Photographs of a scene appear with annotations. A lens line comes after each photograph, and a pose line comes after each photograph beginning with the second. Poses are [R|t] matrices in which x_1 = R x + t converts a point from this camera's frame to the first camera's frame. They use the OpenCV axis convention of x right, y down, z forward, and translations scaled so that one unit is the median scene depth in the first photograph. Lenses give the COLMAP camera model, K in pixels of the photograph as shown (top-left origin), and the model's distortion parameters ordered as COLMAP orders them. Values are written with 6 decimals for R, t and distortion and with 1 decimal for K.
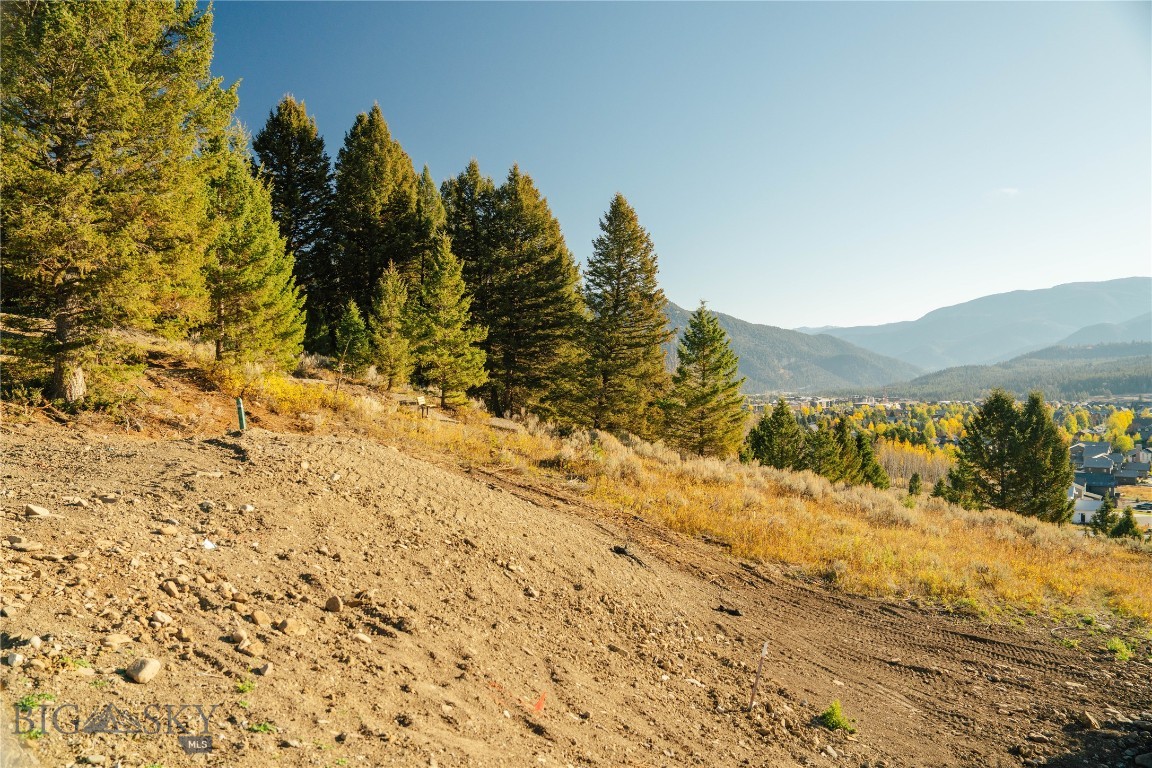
lens RADIAL K [[787.0, 0, 576.0], [0, 787.0, 384.0], [0, 0, 1]] dist [-0.106286, 0.097586]
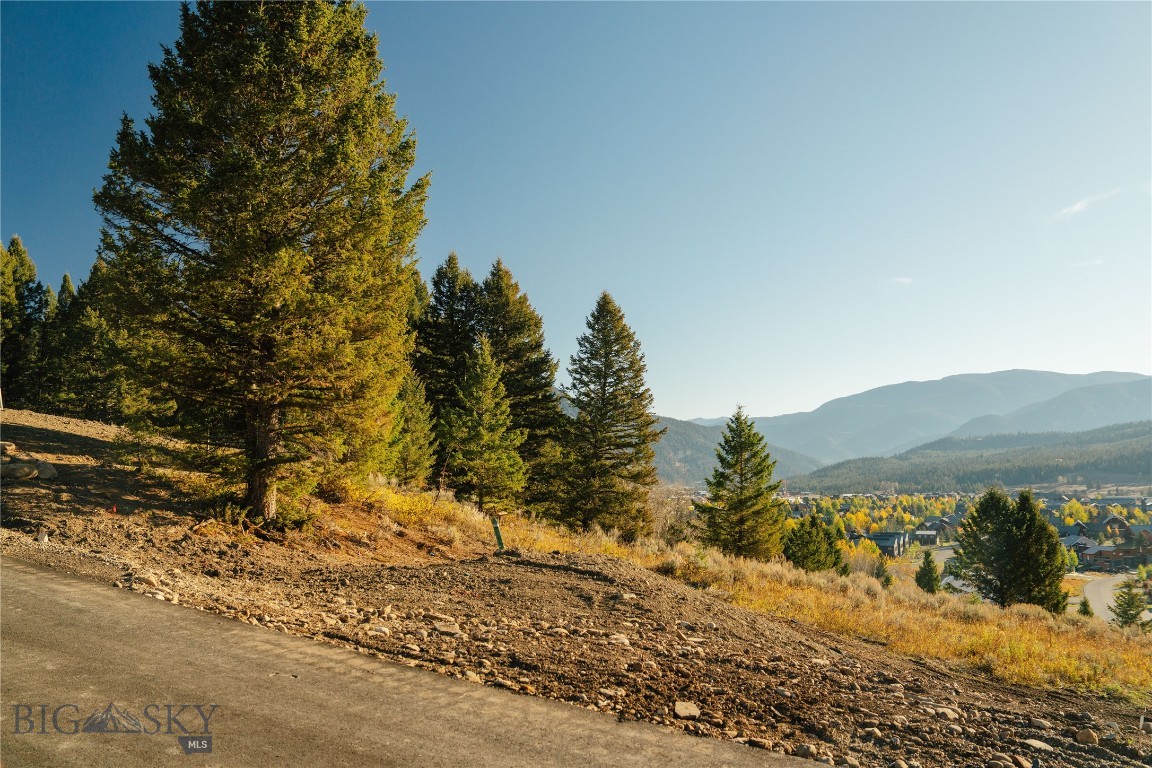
lens RADIAL K [[854.9, 0, 546.0], [0, 854.9, 389.1], [0, 0, 1]] dist [-0.100668, 0.092660]
pose [[0.990293, 0.009696, 0.138657, -0.281374], [0.004534, 0.994780, -0.101943, -0.018092], [-0.138922, 0.101582, 0.985080, -0.071548]]
